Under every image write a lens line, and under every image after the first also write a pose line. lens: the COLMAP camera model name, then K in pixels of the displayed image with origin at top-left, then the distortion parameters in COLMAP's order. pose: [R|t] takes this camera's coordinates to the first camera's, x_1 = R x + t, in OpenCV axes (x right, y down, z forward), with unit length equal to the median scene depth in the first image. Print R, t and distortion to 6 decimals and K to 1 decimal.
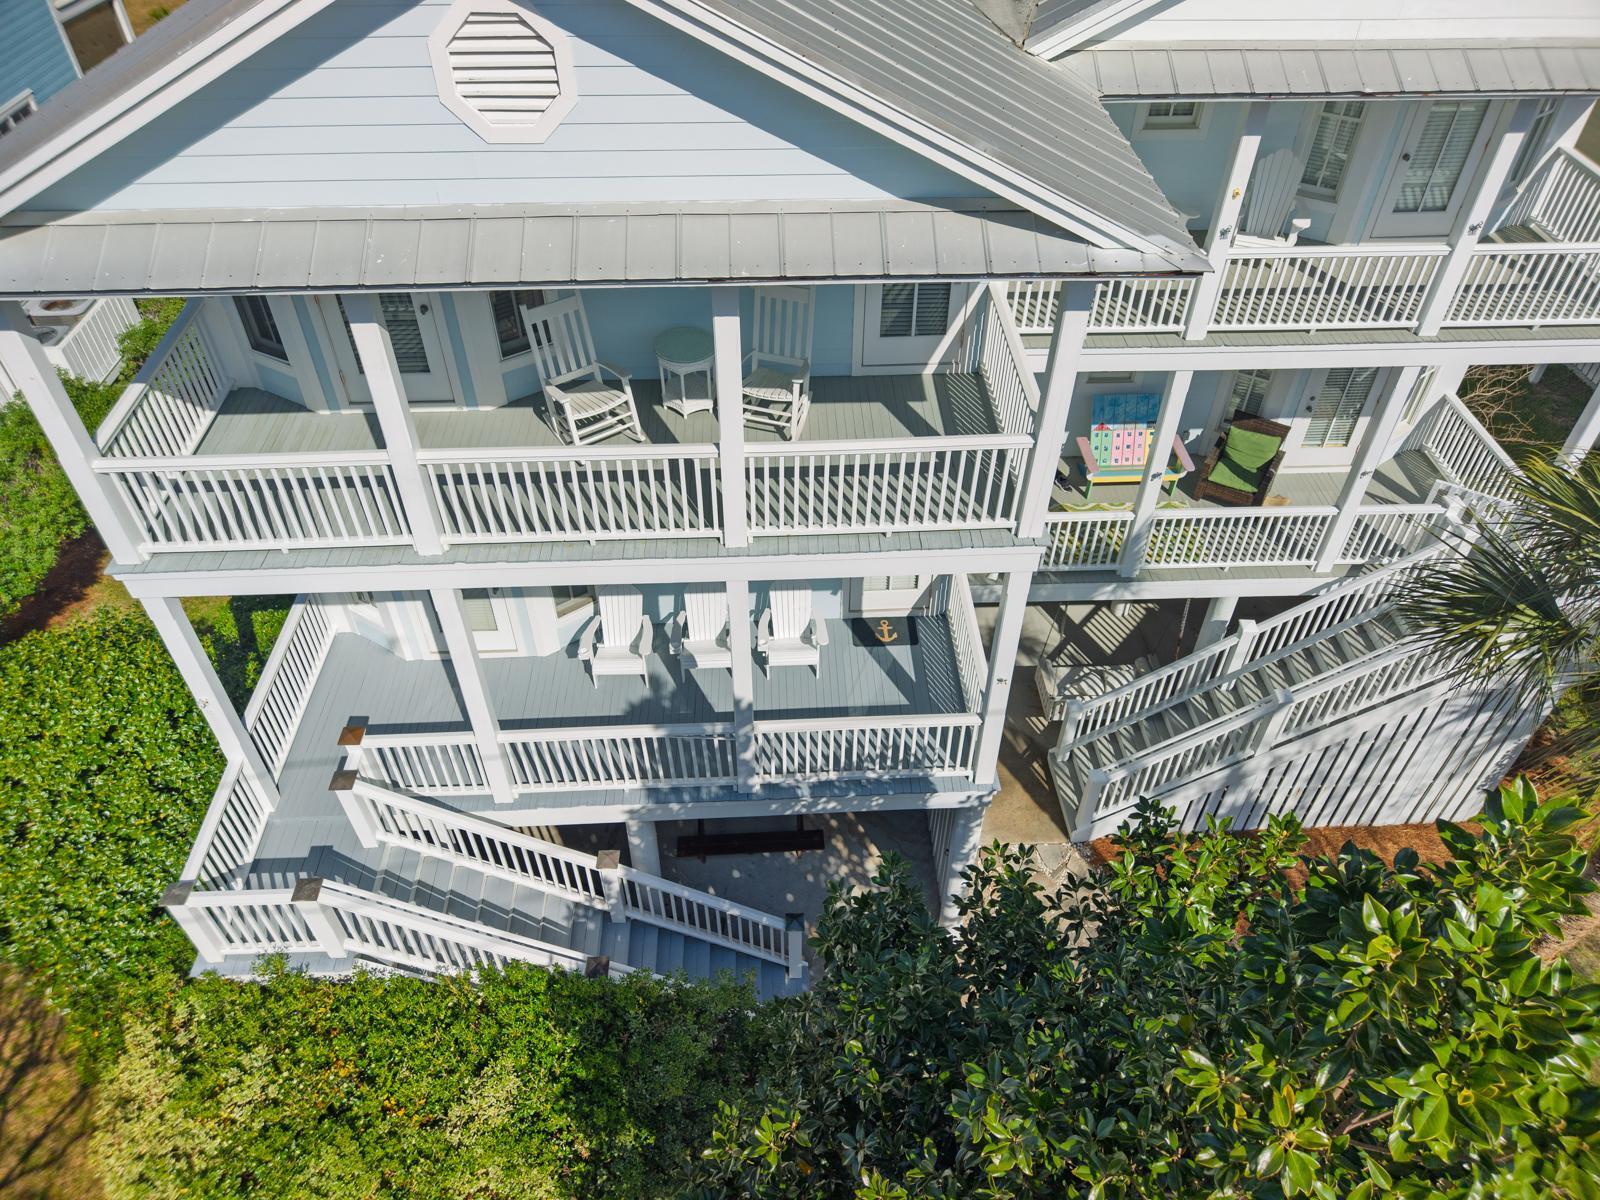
lens RADIAL K [[1148.1, 0, 800.0], [0, 1148.1, 600.0], [0, 0, 1]] dist [-0.005841, -0.009717]
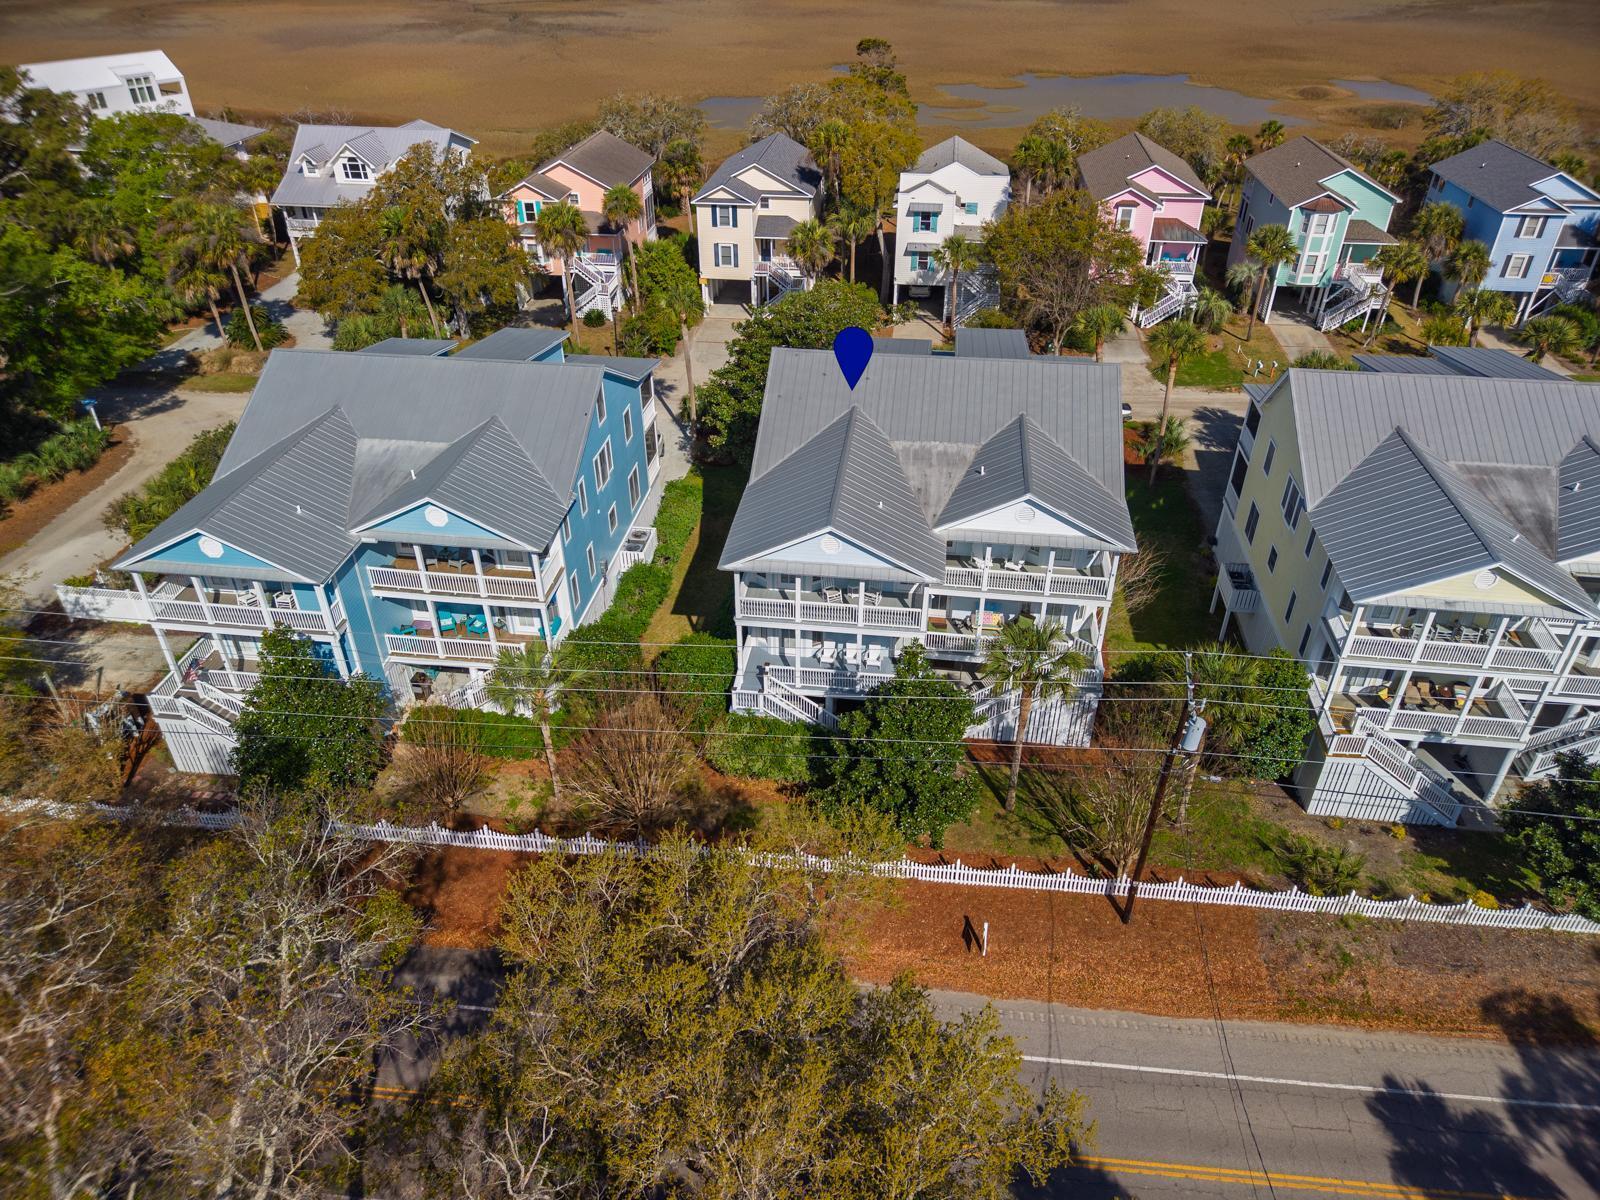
lens RADIAL K [[1148.1, 0, 800.0], [0, 1148.1, 600.0], [0, 0, 1]] dist [-0.005841, -0.009717]
pose [[0.987130, 0.092595, -0.130387, 0.274580], [-0.108852, 0.986339, -0.123640, 0.408189], [0.117158, 0.136241, 0.983724, -3.306525]]
